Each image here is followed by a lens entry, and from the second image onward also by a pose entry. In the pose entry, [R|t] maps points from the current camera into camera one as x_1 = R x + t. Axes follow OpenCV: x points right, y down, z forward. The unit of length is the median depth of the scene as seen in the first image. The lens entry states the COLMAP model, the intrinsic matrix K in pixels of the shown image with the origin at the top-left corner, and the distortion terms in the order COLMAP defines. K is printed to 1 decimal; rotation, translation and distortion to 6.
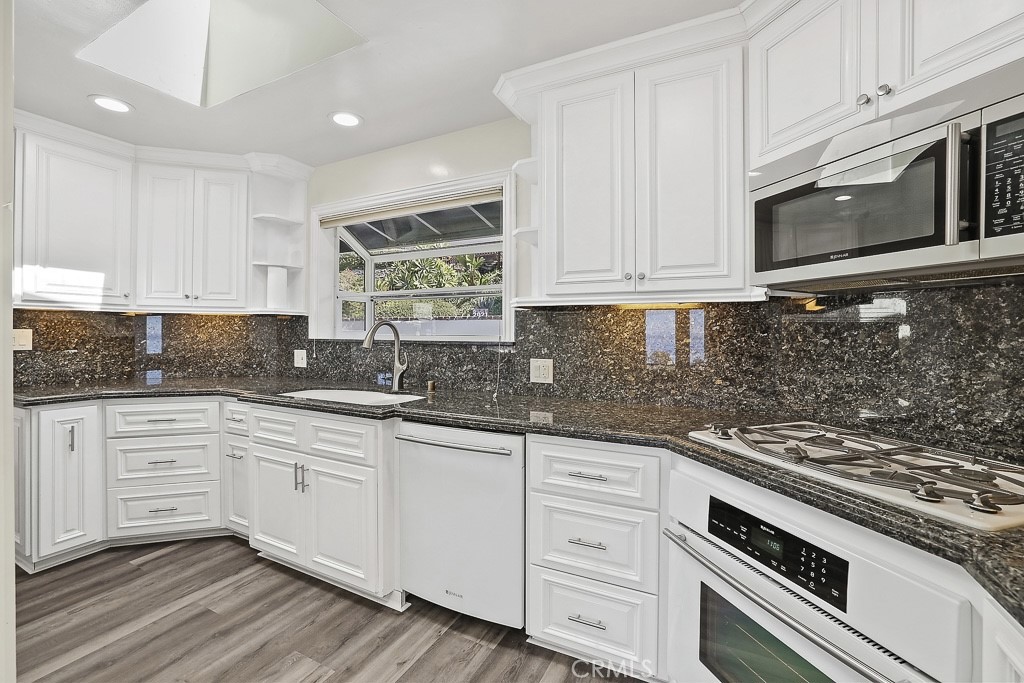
lens RADIAL K [[443.3, 0, 498.4], [0, 443.3, 335.7], [0, 0, 1]] dist [-0.017009, 0.000204]
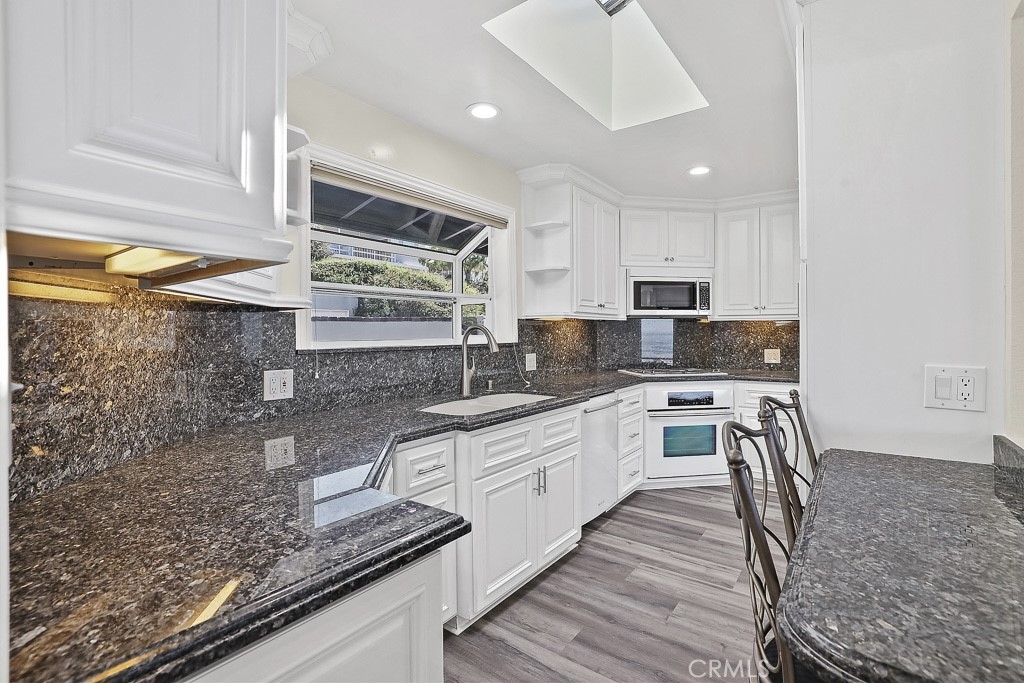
lens RADIAL K [[473.7, 0, 515.4], [0, 473.7, 337.3], [0, 0, 1]] dist [-0.048037, 0.000030]
pose [[0.142116, -0.010274, 0.989797, -1.461953], [0.020649, 0.999759, 0.007413, -0.013168], [-0.989635, 0.019385, 0.142294, 0.866792]]
